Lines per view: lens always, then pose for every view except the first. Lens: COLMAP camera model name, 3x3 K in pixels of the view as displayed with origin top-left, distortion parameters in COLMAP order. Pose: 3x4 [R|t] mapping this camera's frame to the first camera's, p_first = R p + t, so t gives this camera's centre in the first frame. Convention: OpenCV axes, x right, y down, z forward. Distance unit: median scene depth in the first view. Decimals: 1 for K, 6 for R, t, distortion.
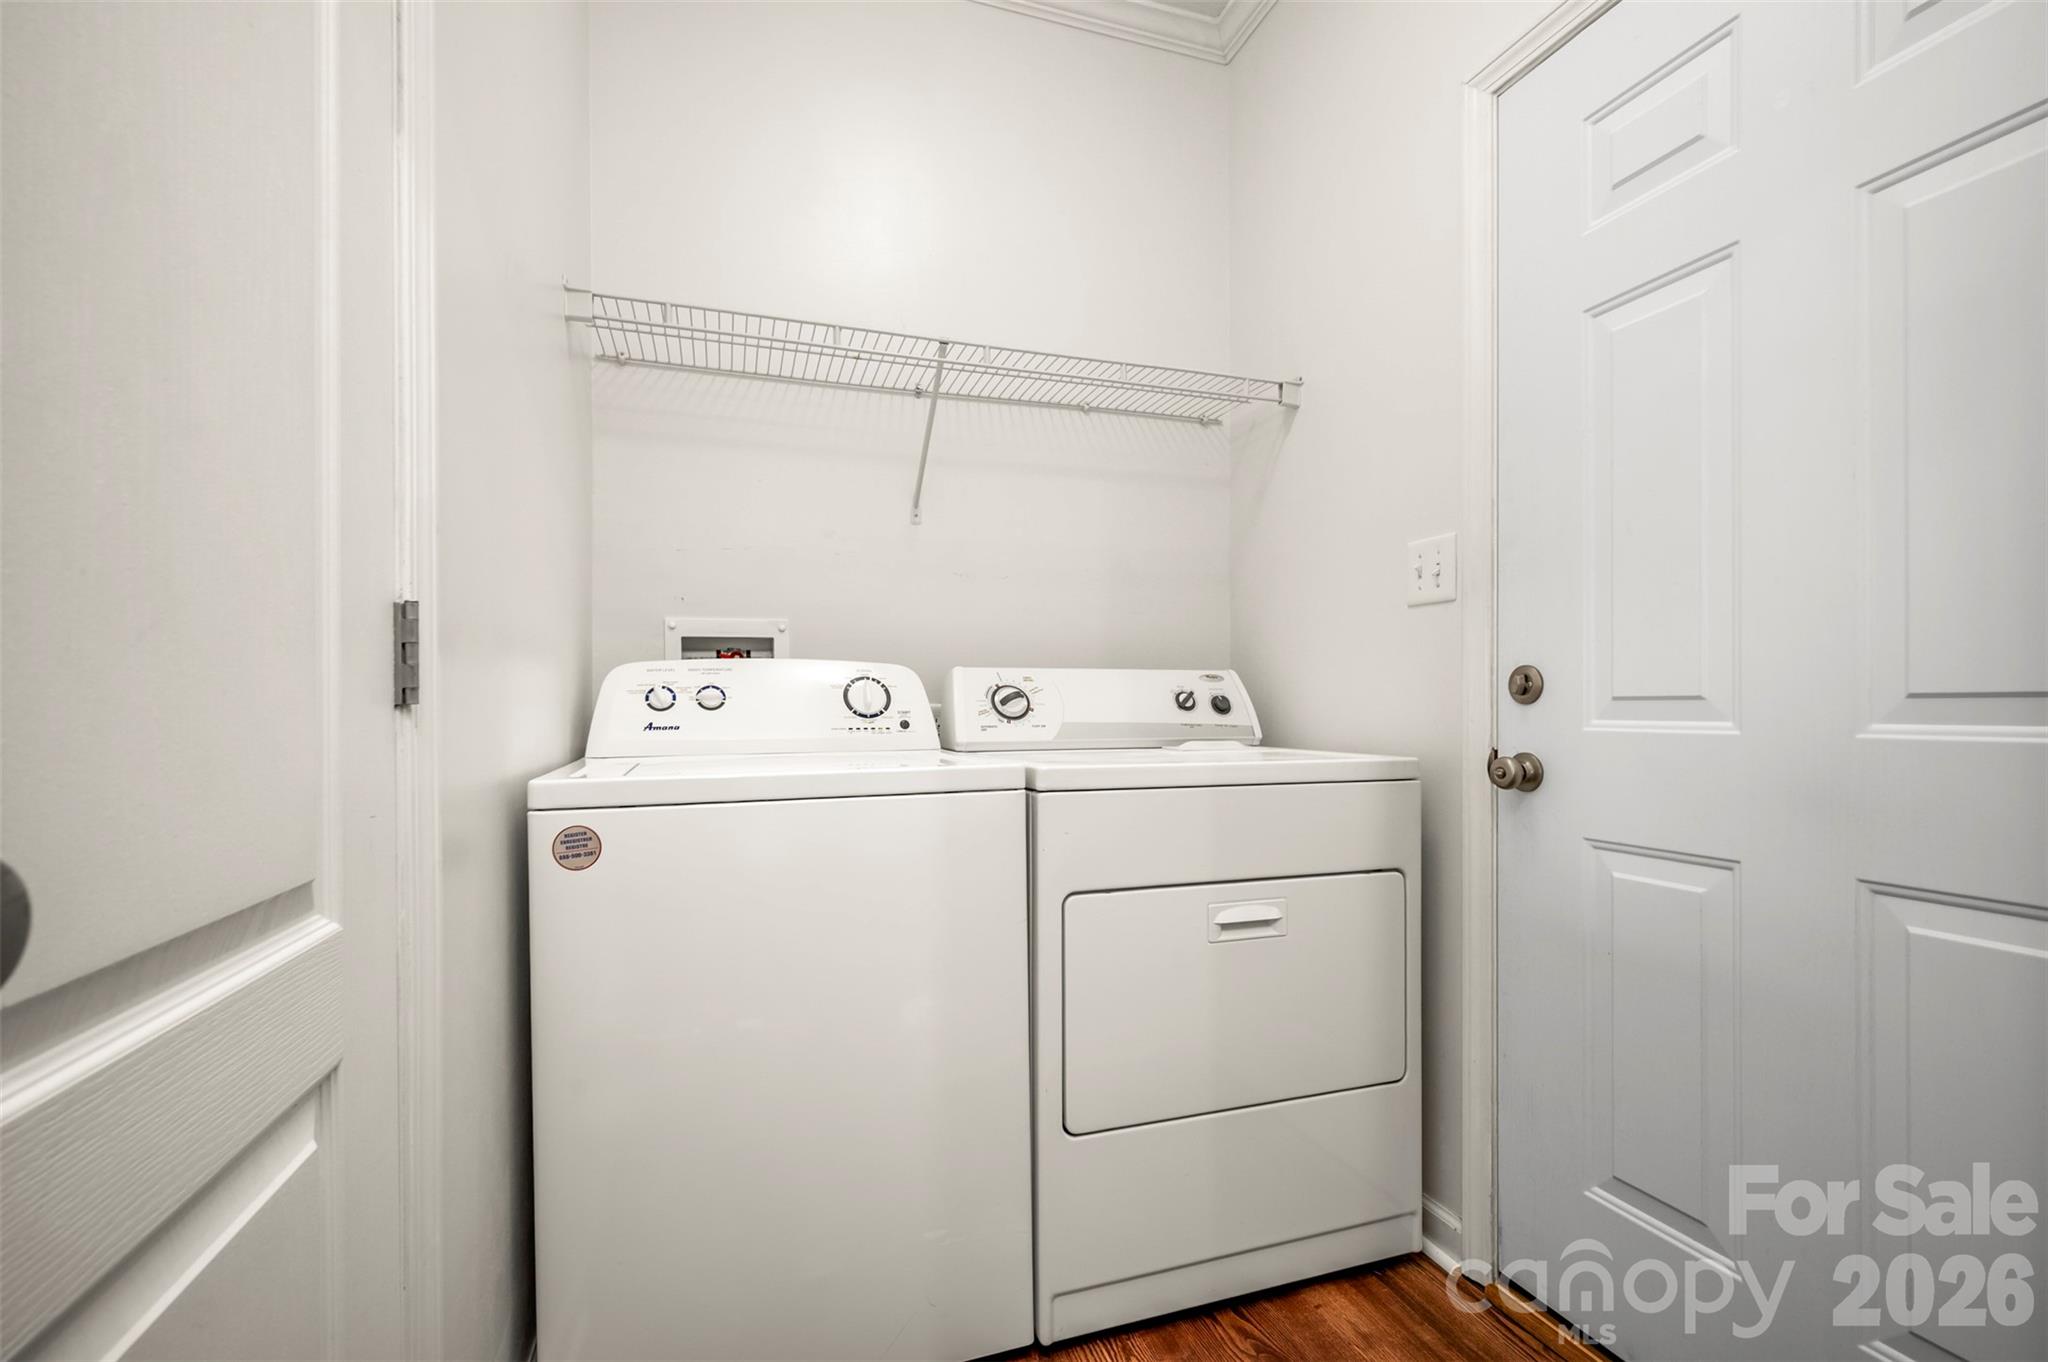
lens RADIAL K [[903.5, 0, 1022.0], [0, 903.5, 701.6], [0, 0, 1]] dist [-0.003958, 0.000766]
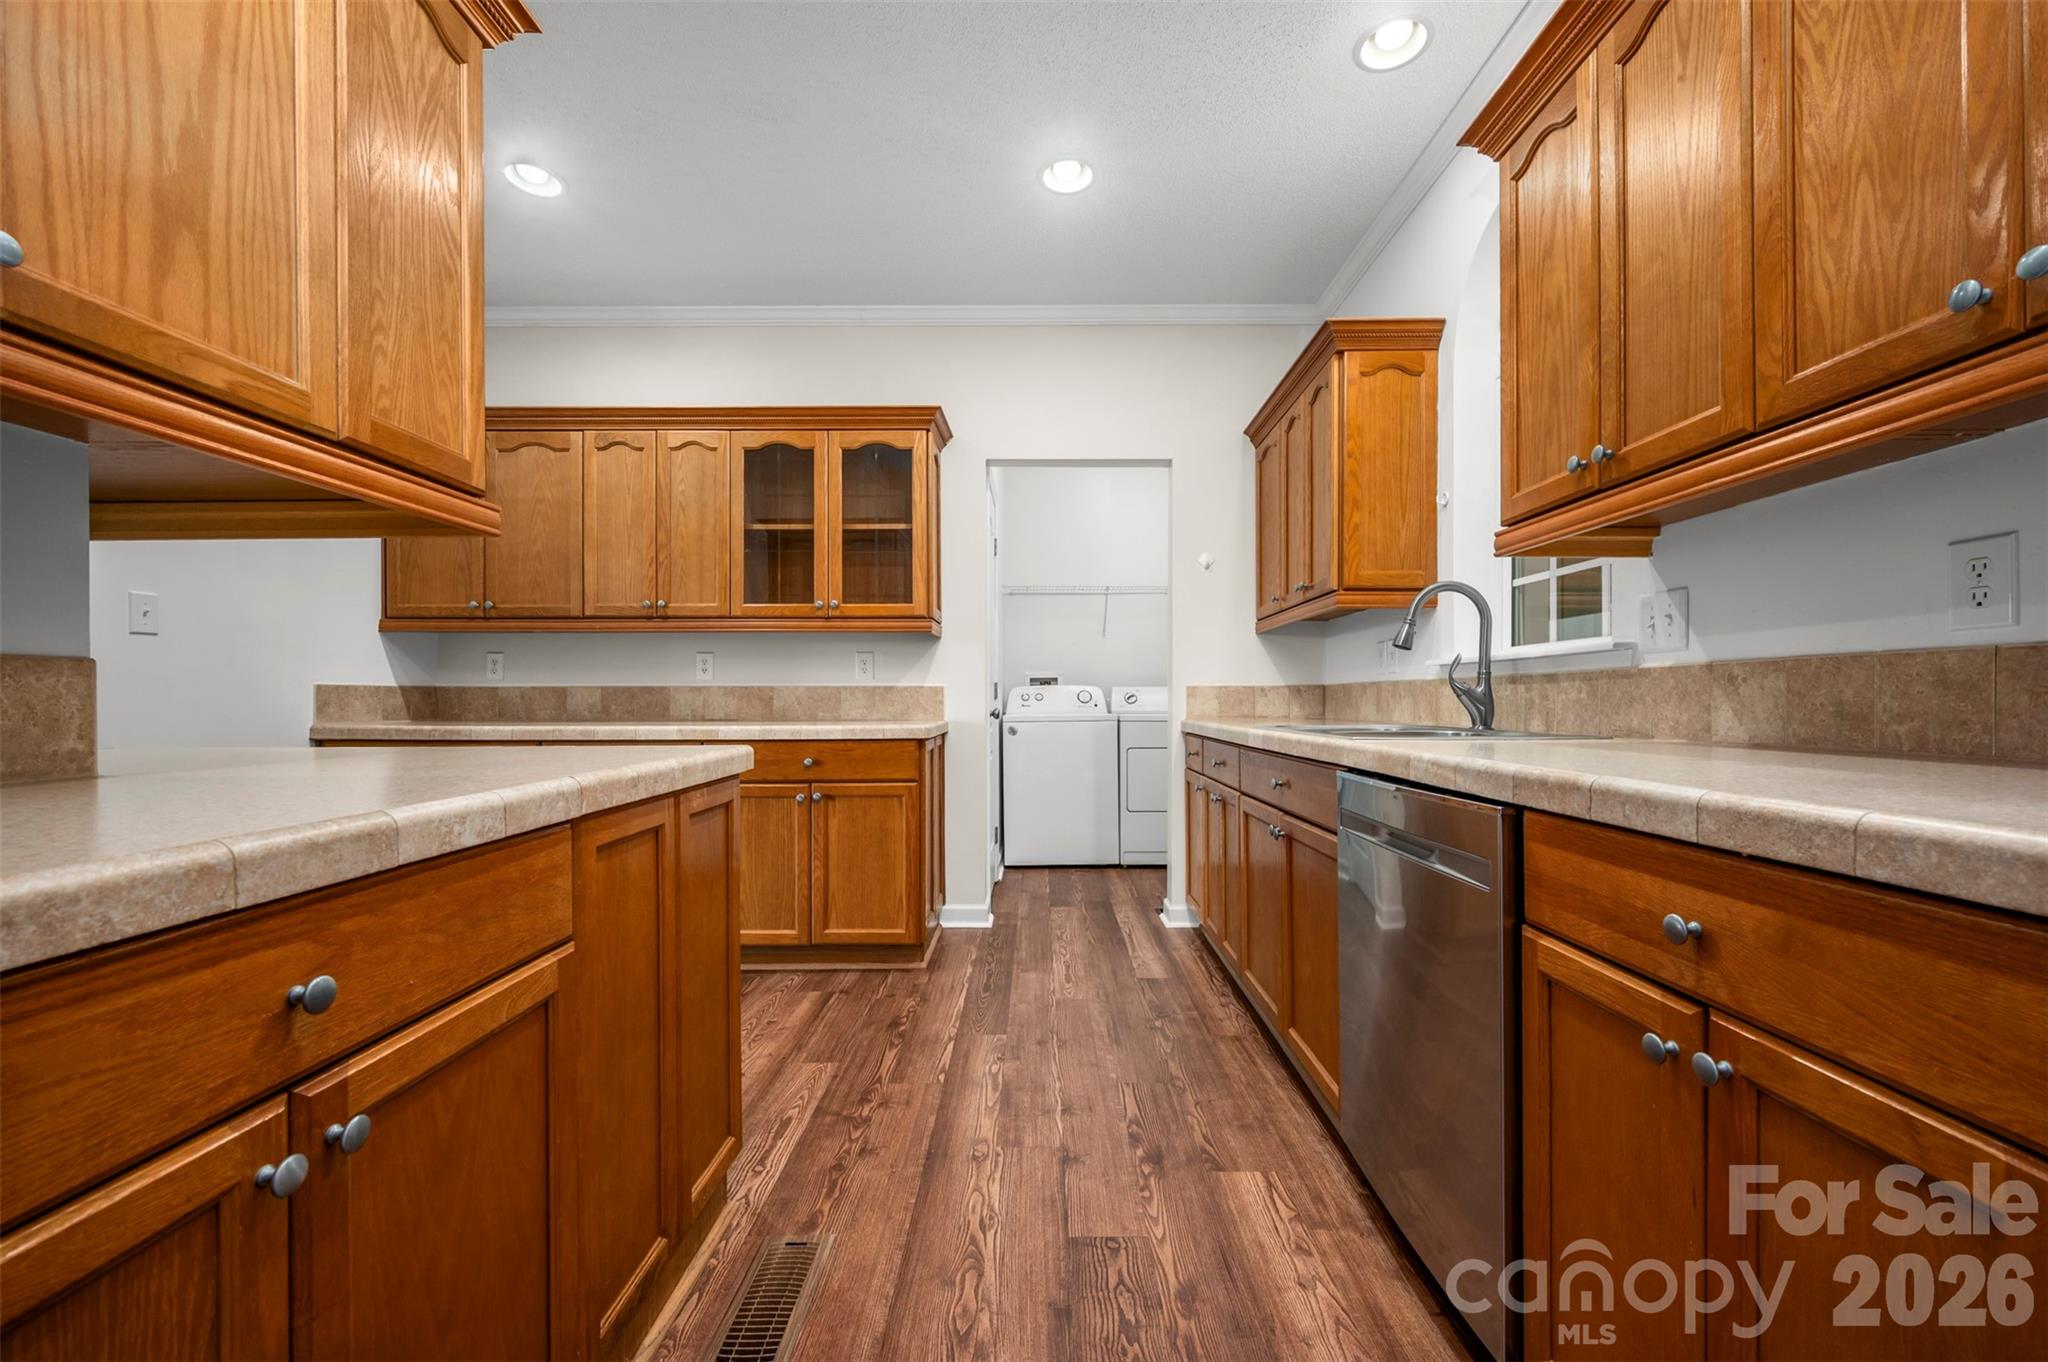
lens RADIAL K [[811.7, 0, 1035.8], [0, 811.7, 704.8], [0, 0, 1]] dist [-0.001138, -0.000312]
pose [[0.948970, 0.000377, -0.315367, 0.580374], [0.002217, 0.999967, 0.007866, -0.000063], [0.315360, -0.008164, 0.948937, -1.818385]]
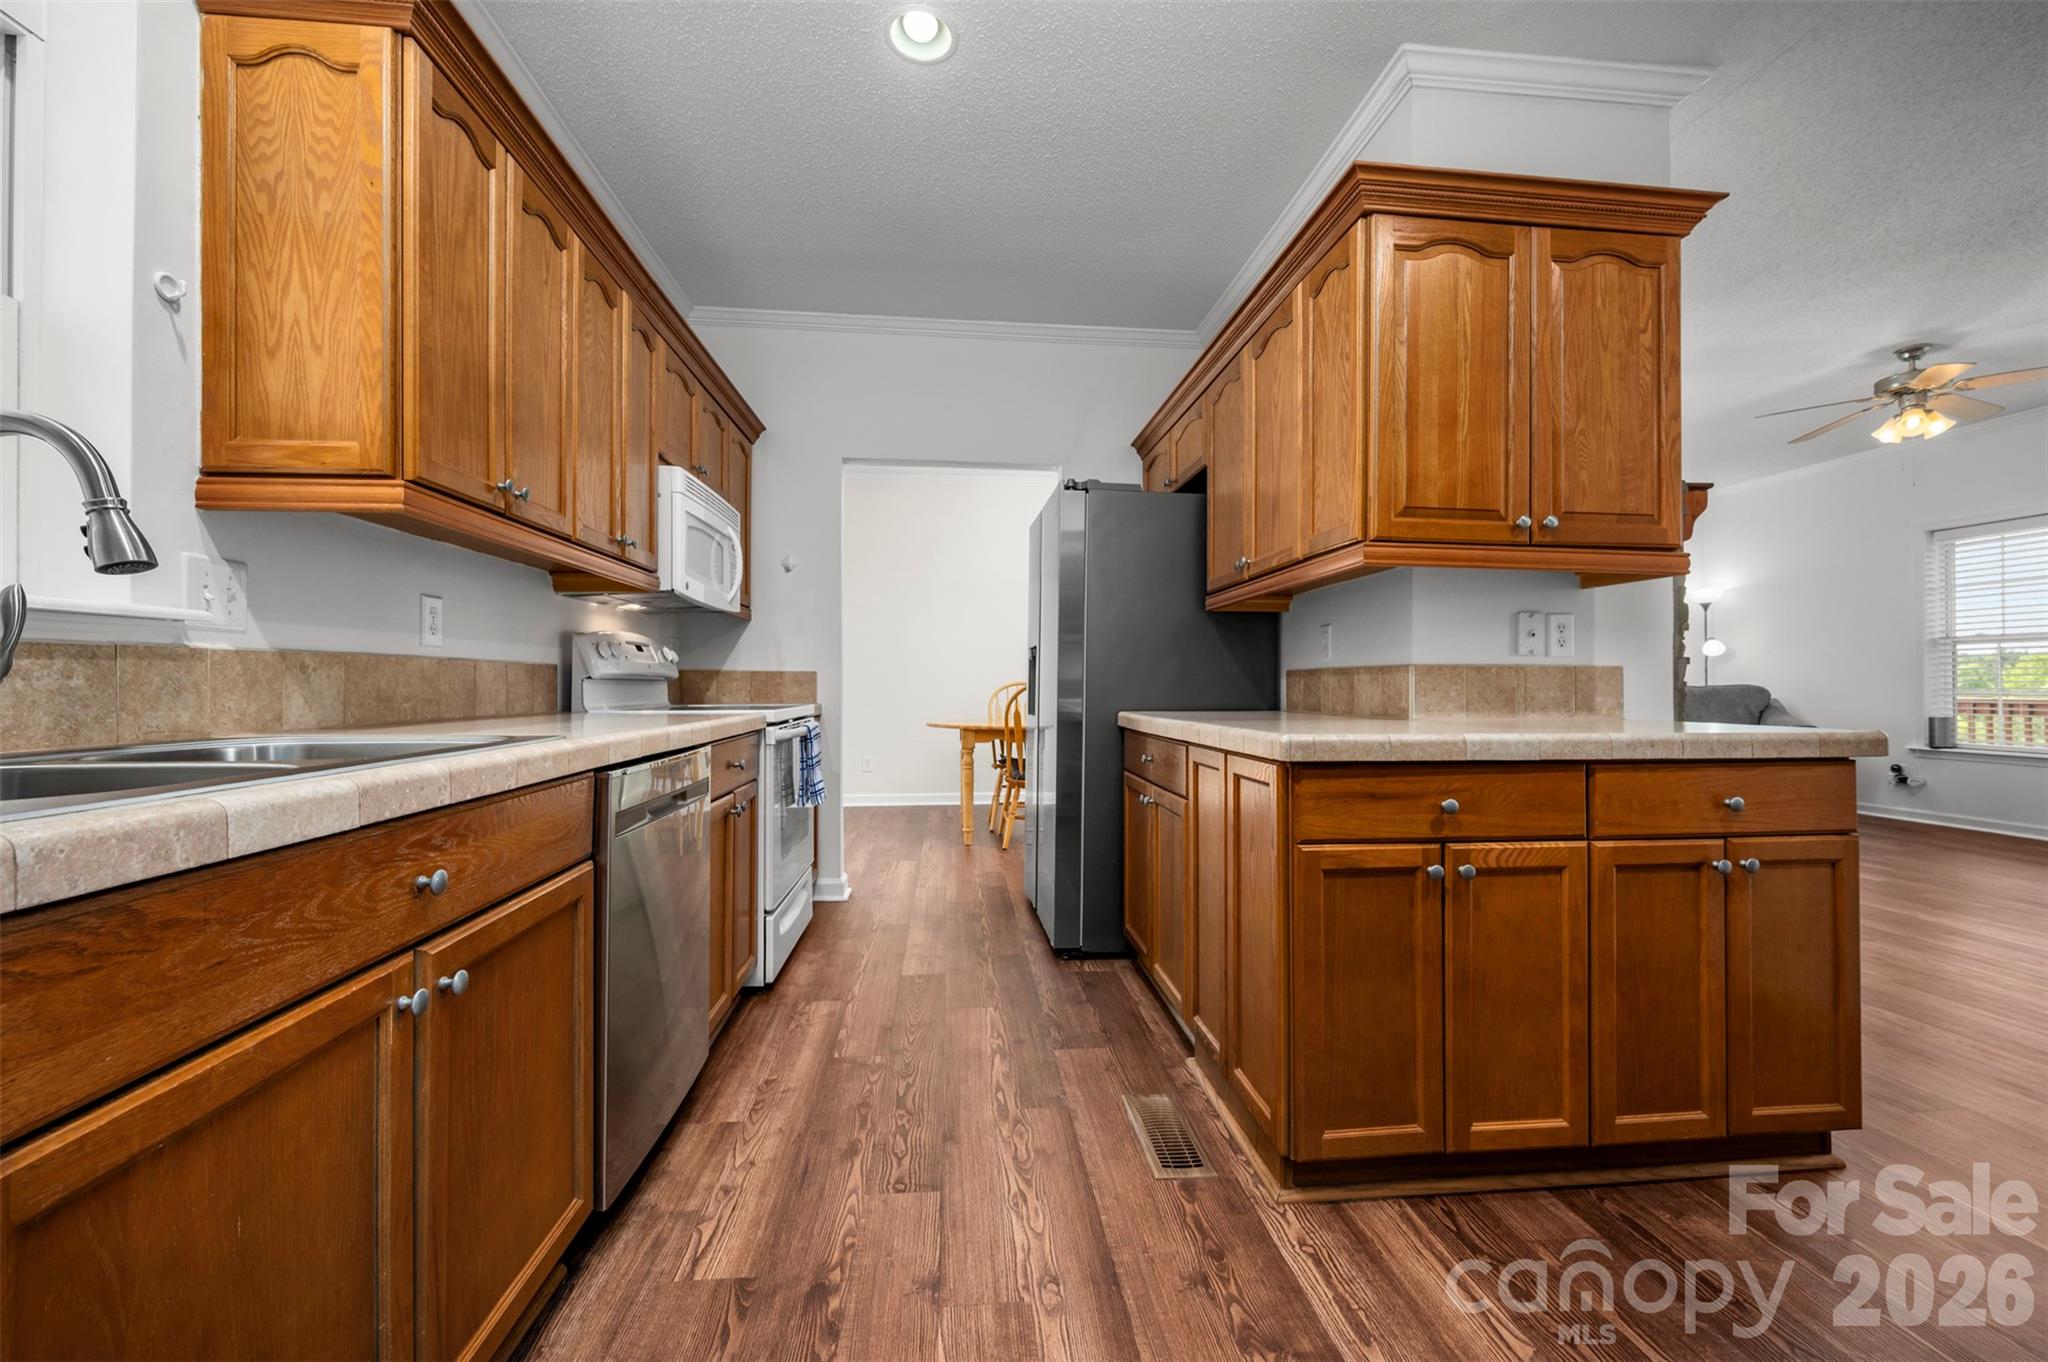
lens RADIAL K [[811.7, 0, 1019.7], [0, 811.7, 672.2], [0, 0, 1]] dist [-0.001138, -0.000312]
pose [[-0.973125, 0.004209, 0.230241, 0.081316], [0.000818, 0.999890, -0.014823, -0.000372], [-0.230278, -0.014237, -0.973021, -0.241858]]
